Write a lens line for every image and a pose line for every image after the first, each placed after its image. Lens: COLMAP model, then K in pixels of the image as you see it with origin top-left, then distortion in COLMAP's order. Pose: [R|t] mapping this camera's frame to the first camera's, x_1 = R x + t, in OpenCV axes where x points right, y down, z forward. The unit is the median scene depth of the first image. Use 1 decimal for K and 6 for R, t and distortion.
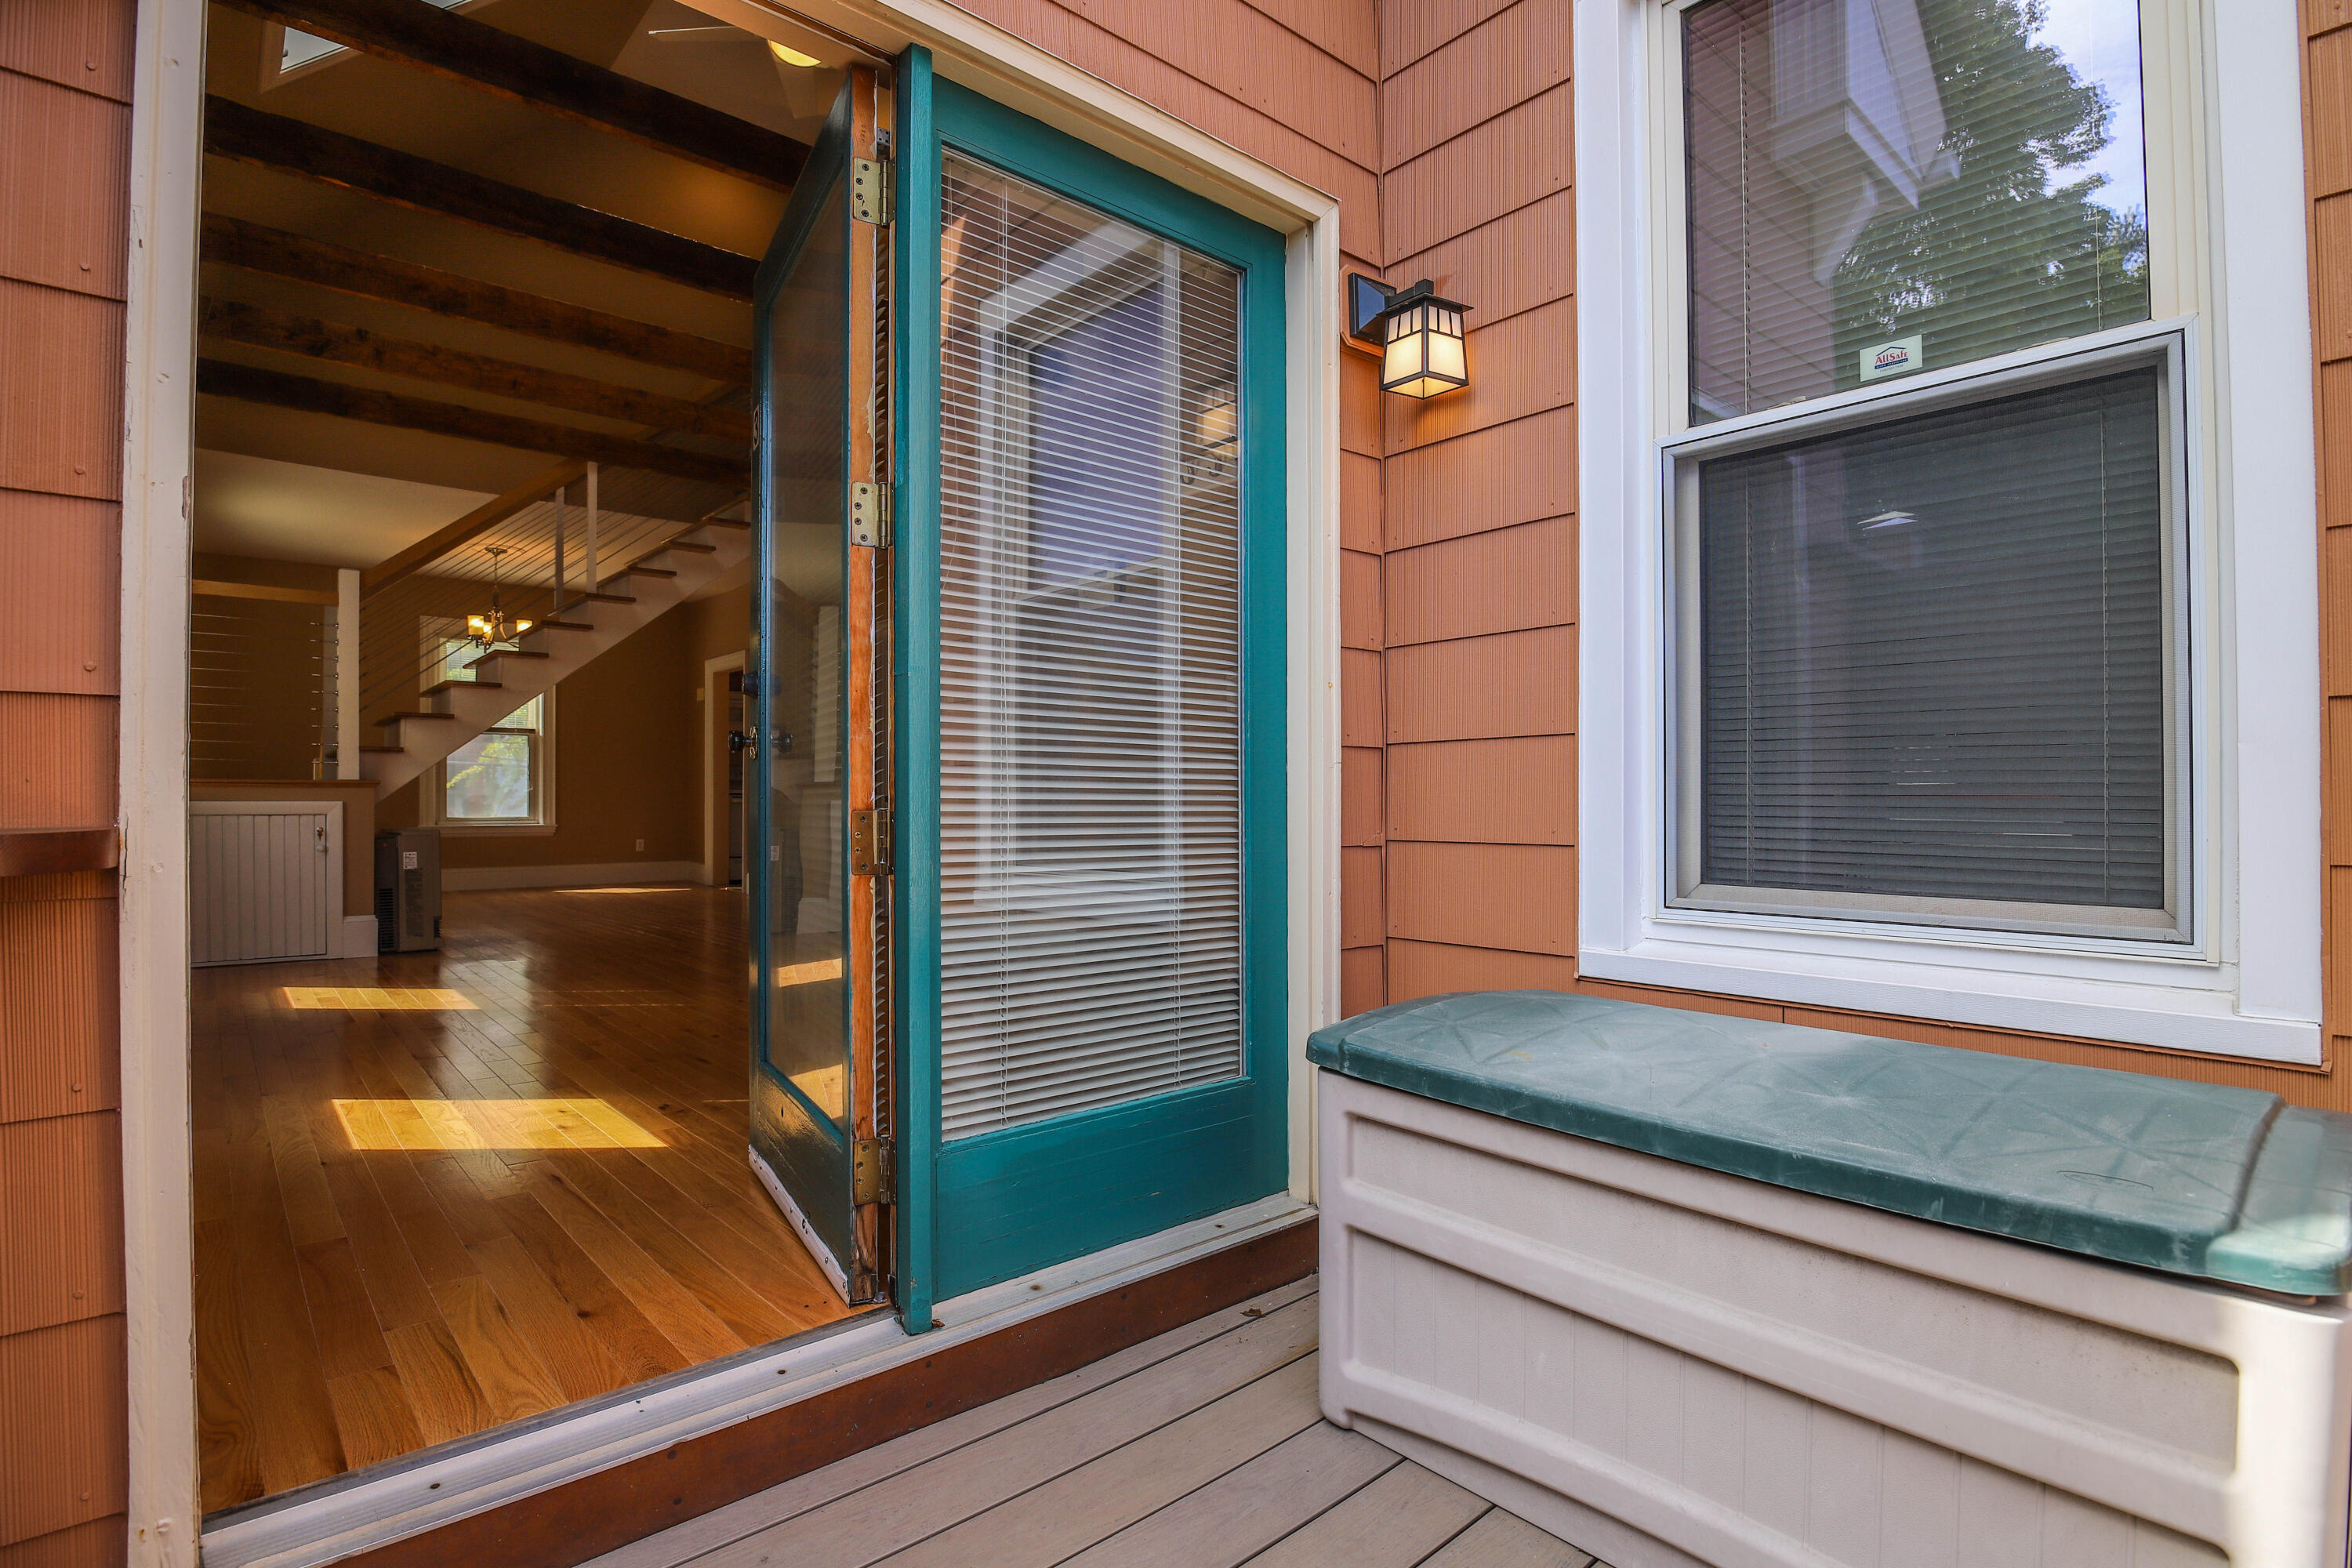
lens RADIAL K [[1145.4, 0, 1165.5], [0, 1145.4, 797.6], [0, 0, 1]] dist [0.005220, -0.015679]
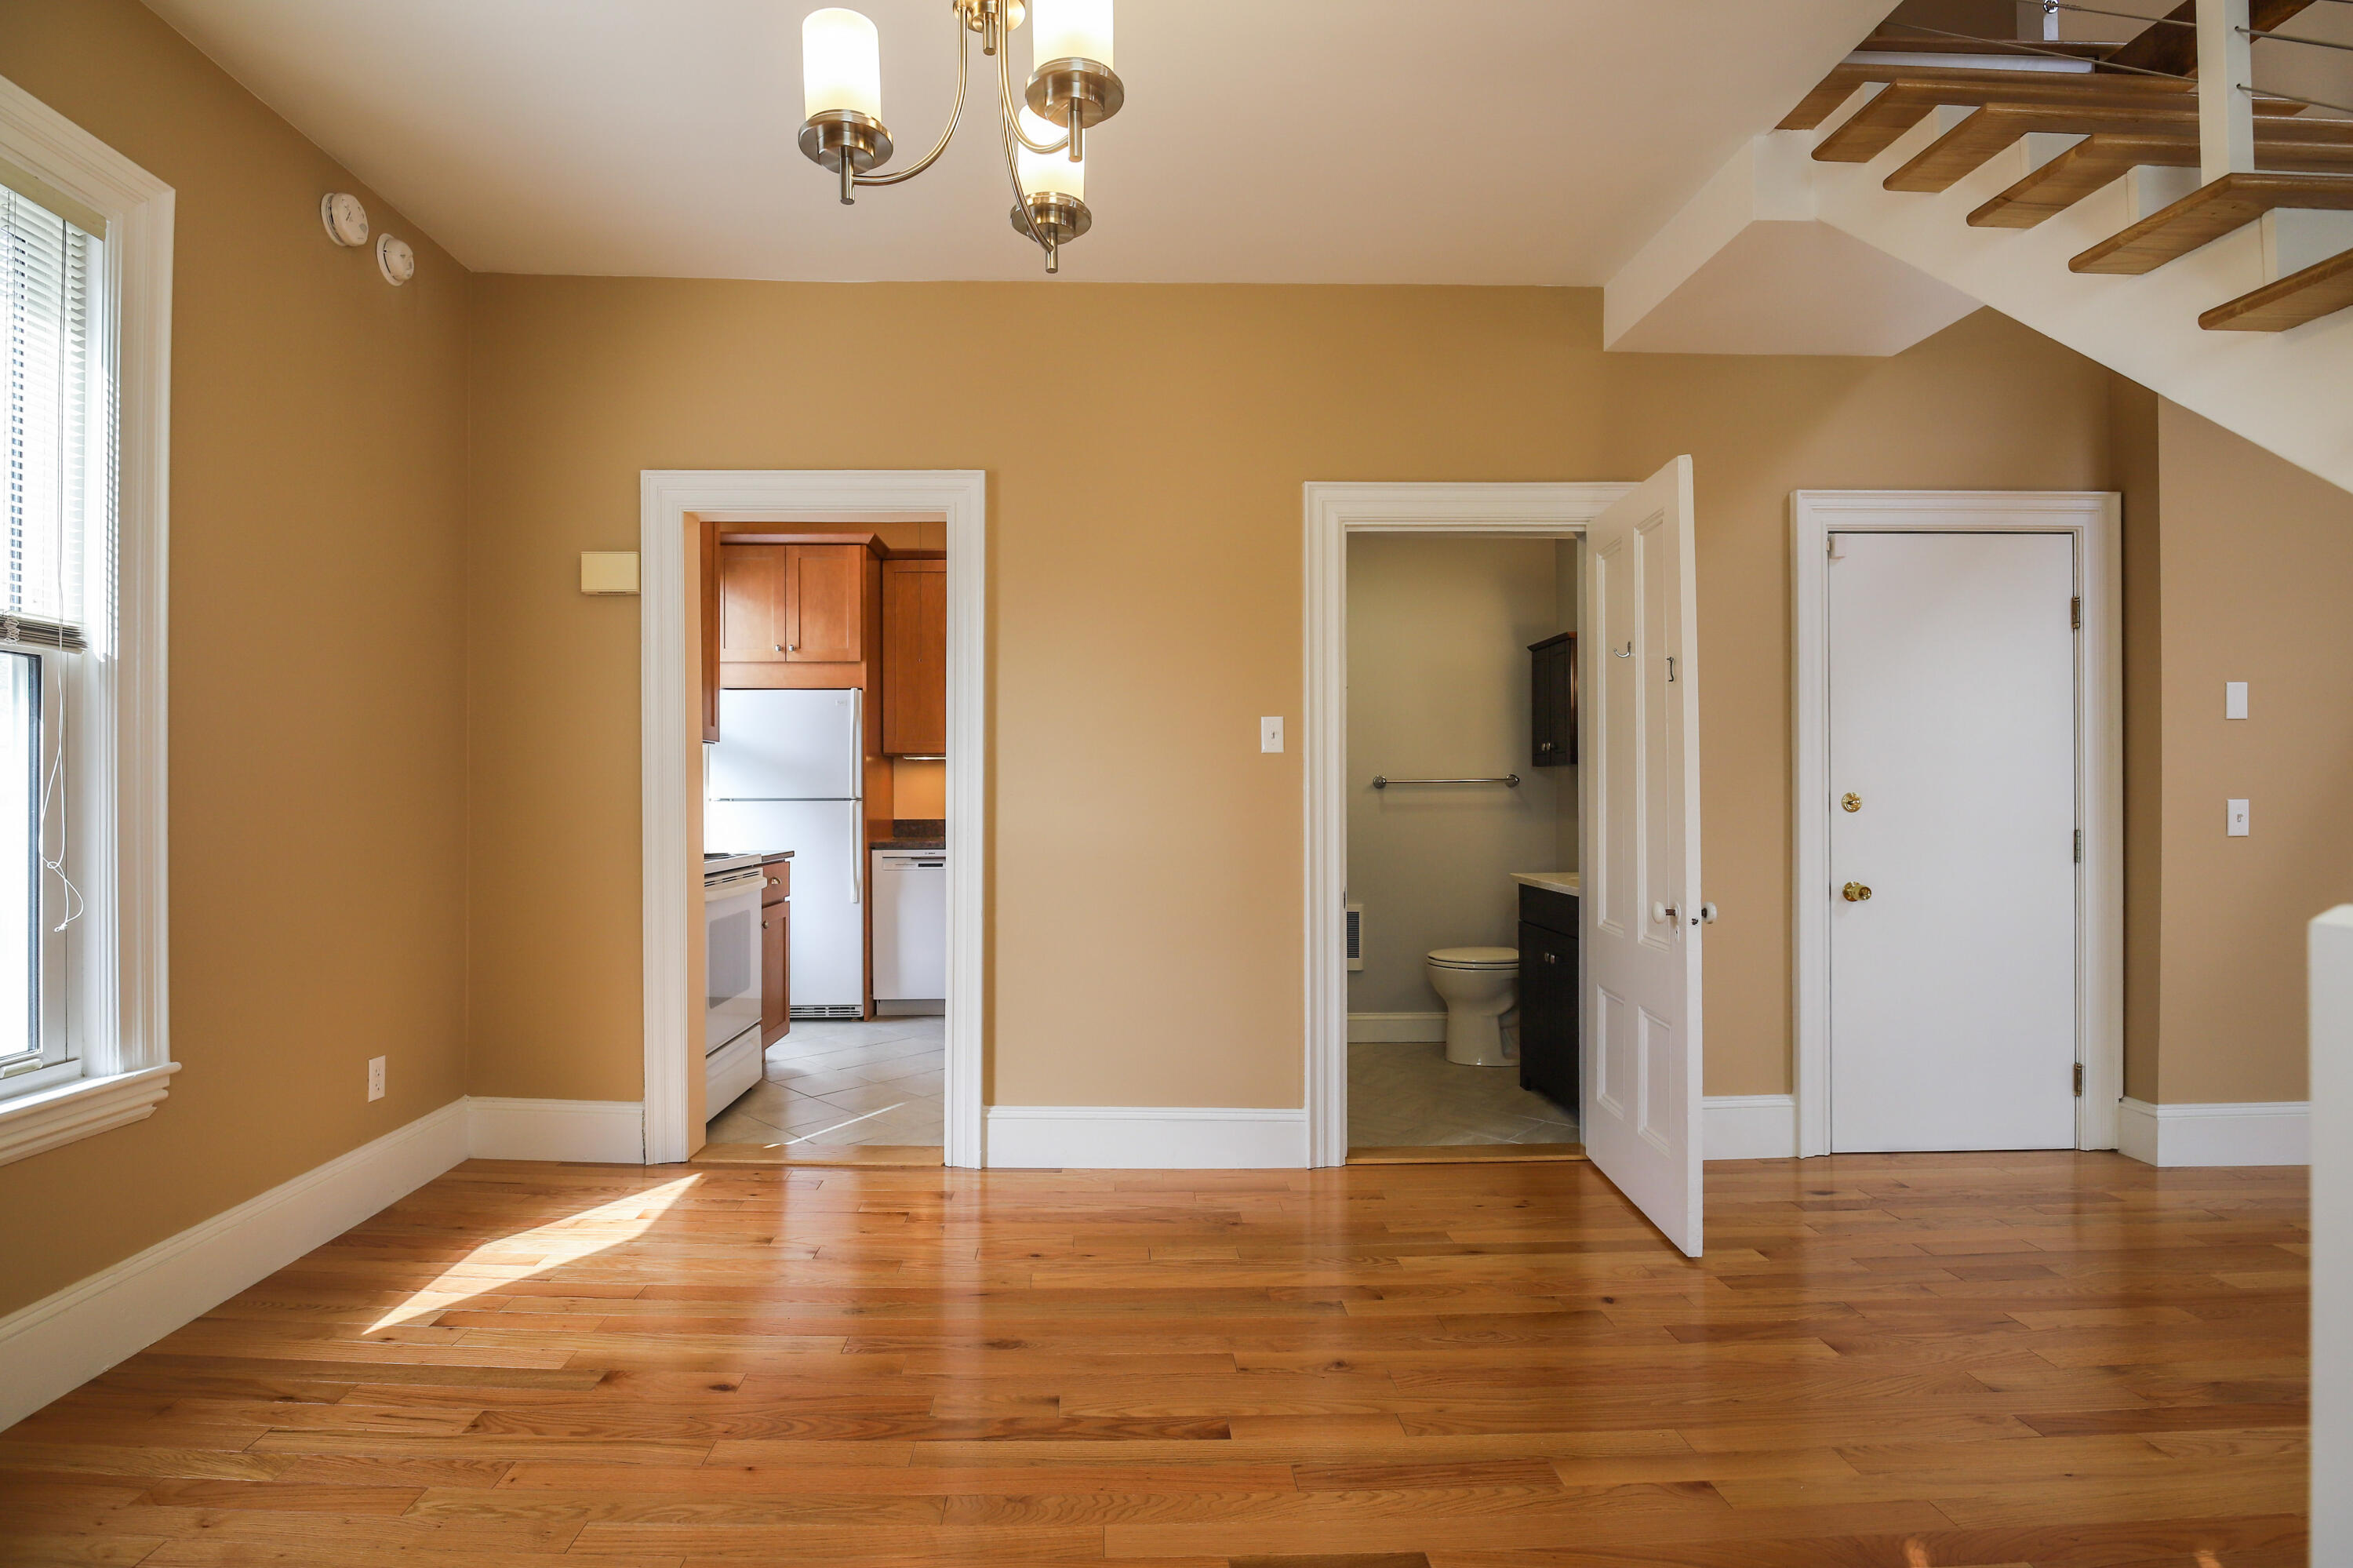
lens RADIAL K [[1167.2, 0, 1143.1], [0, 1167.2, 794.3], [0, 0, 1]] dist [-0.014045, -0.000576]
pose [[0.627061, -0.000020, 0.778970, -2.739757], [0.001562, 0.999998, -0.001231, -0.132605], [-0.778969, 0.001989, 0.627060, 3.310991]]
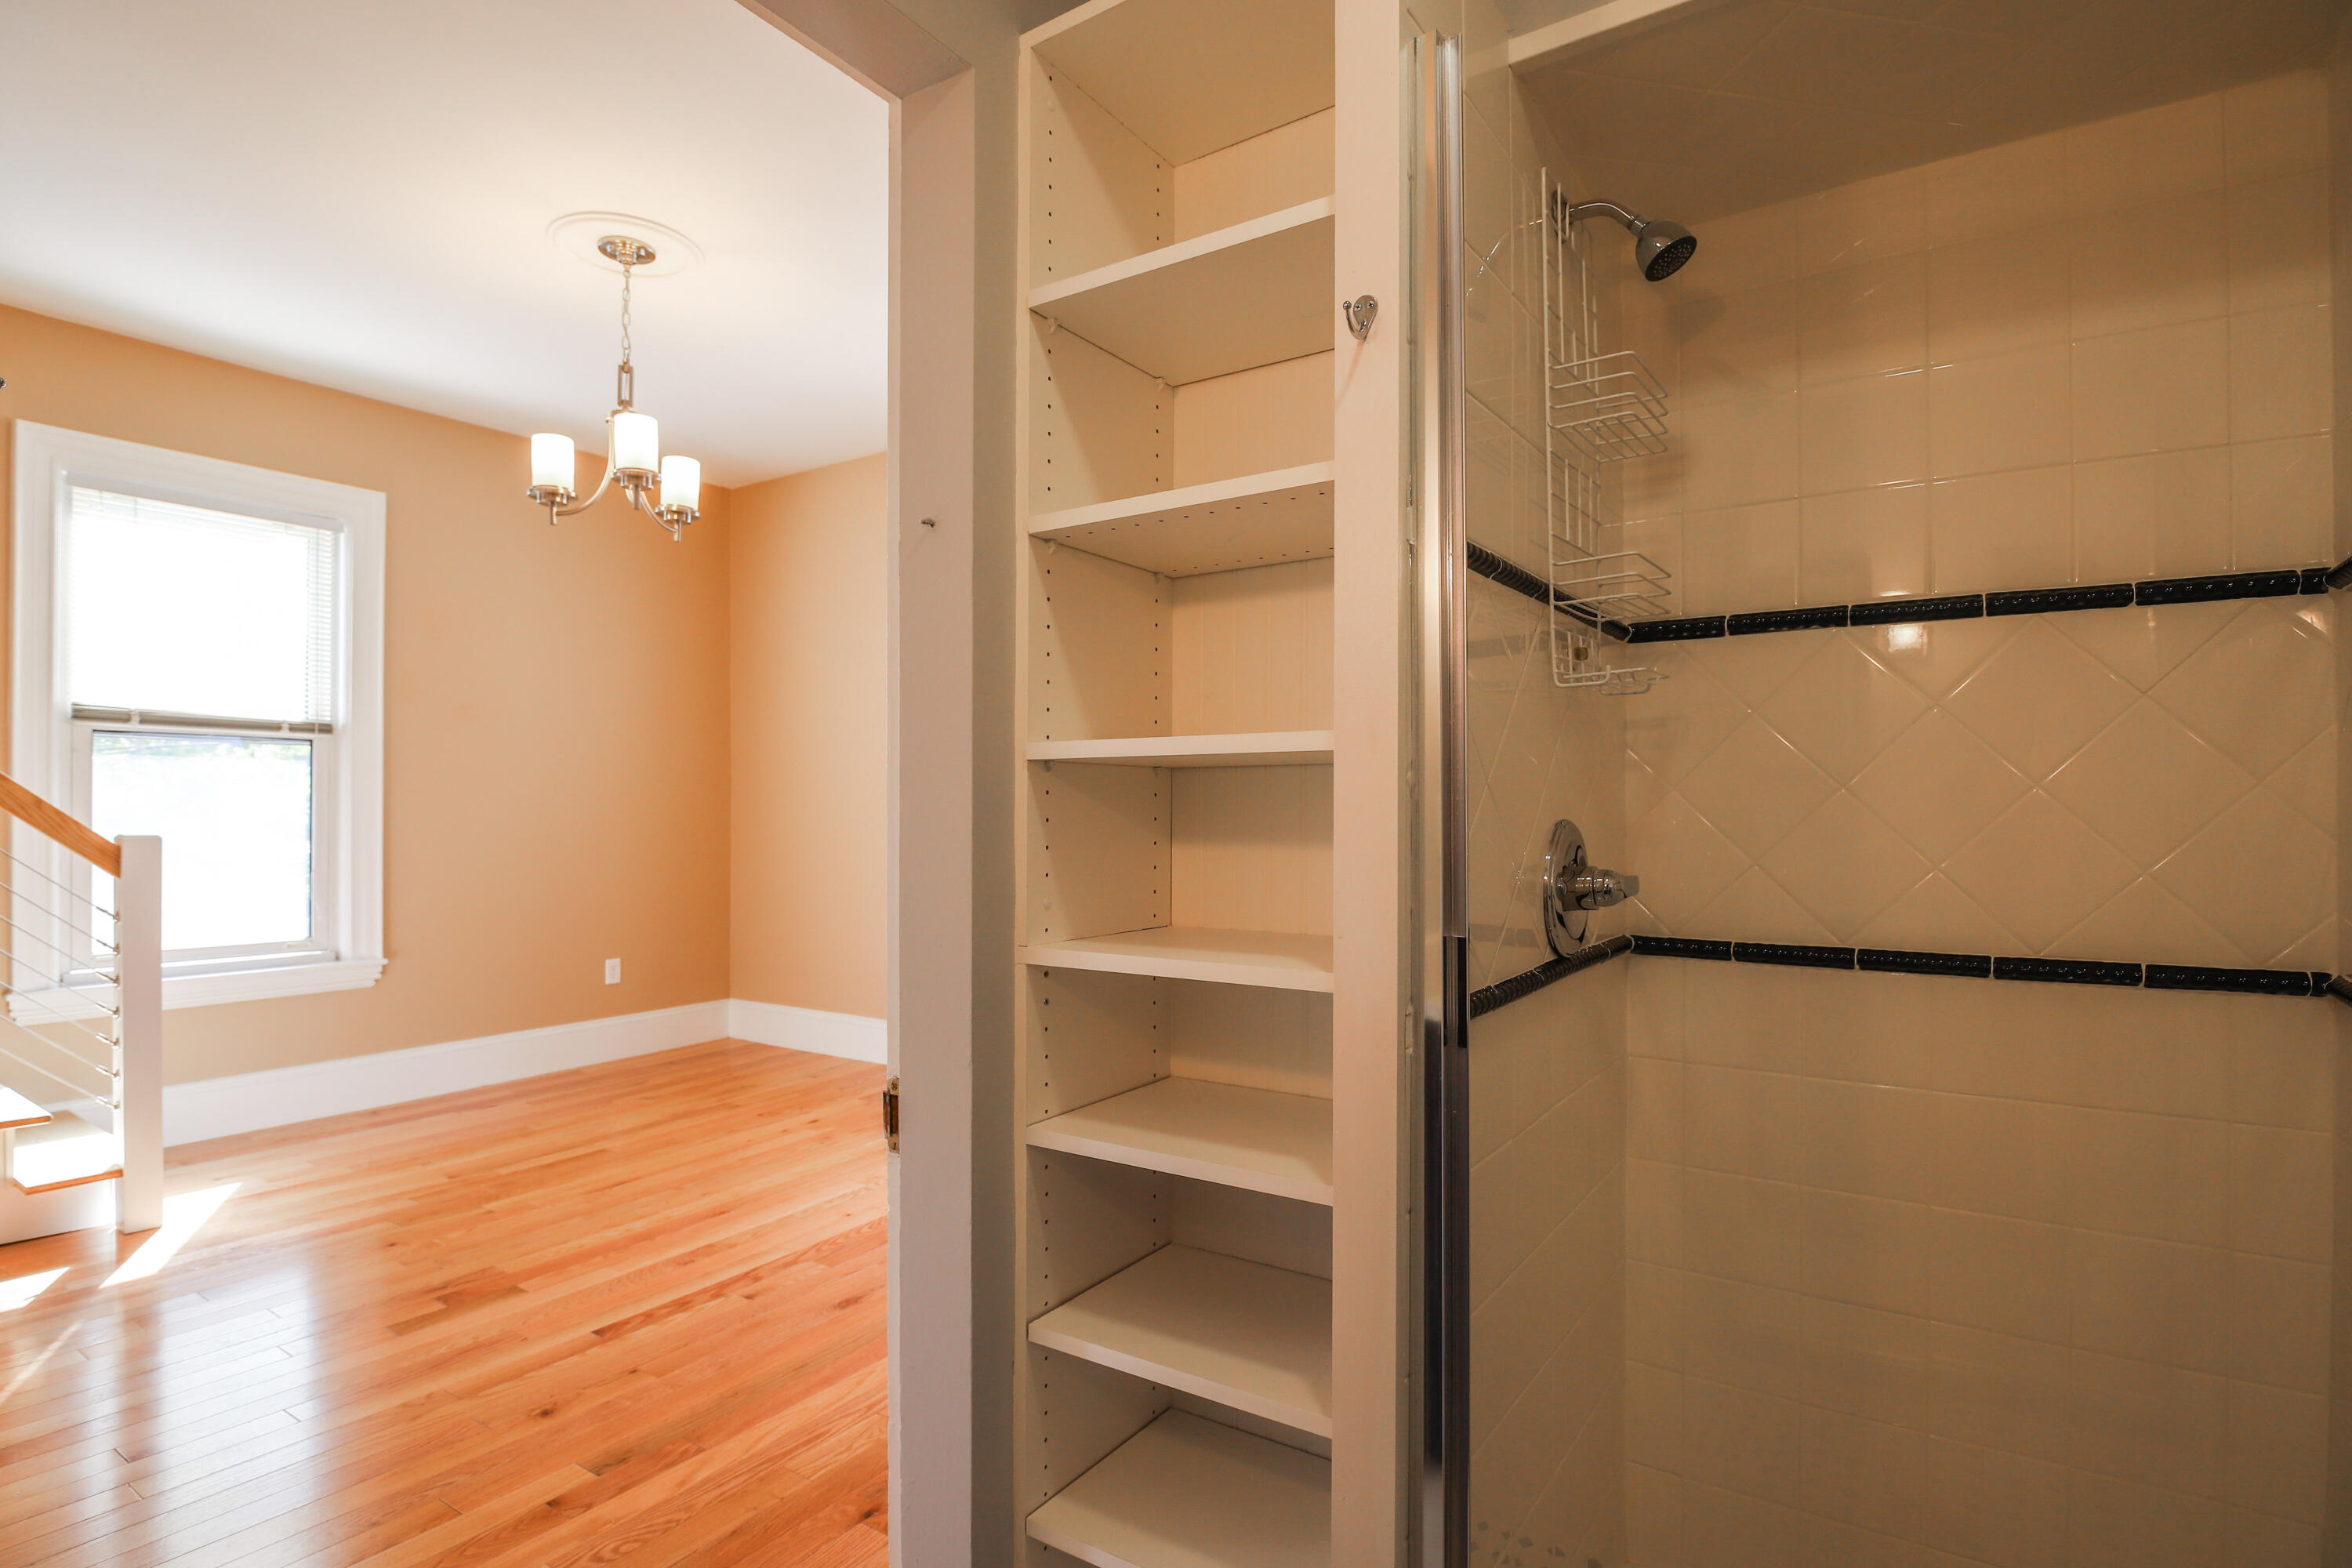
lens RADIAL K [[1173.2, 0, 1180.9], [0, 1173.2, 810.0], [0, 0, 1]] dist [-0.030539, -0.000578]
pose [[0.283999, 0.003622, -0.958818, -0.692905], [-0.002668, 0.999992, 0.002988, -0.147450], [0.958821, 0.001709, 0.284006, 4.077857]]
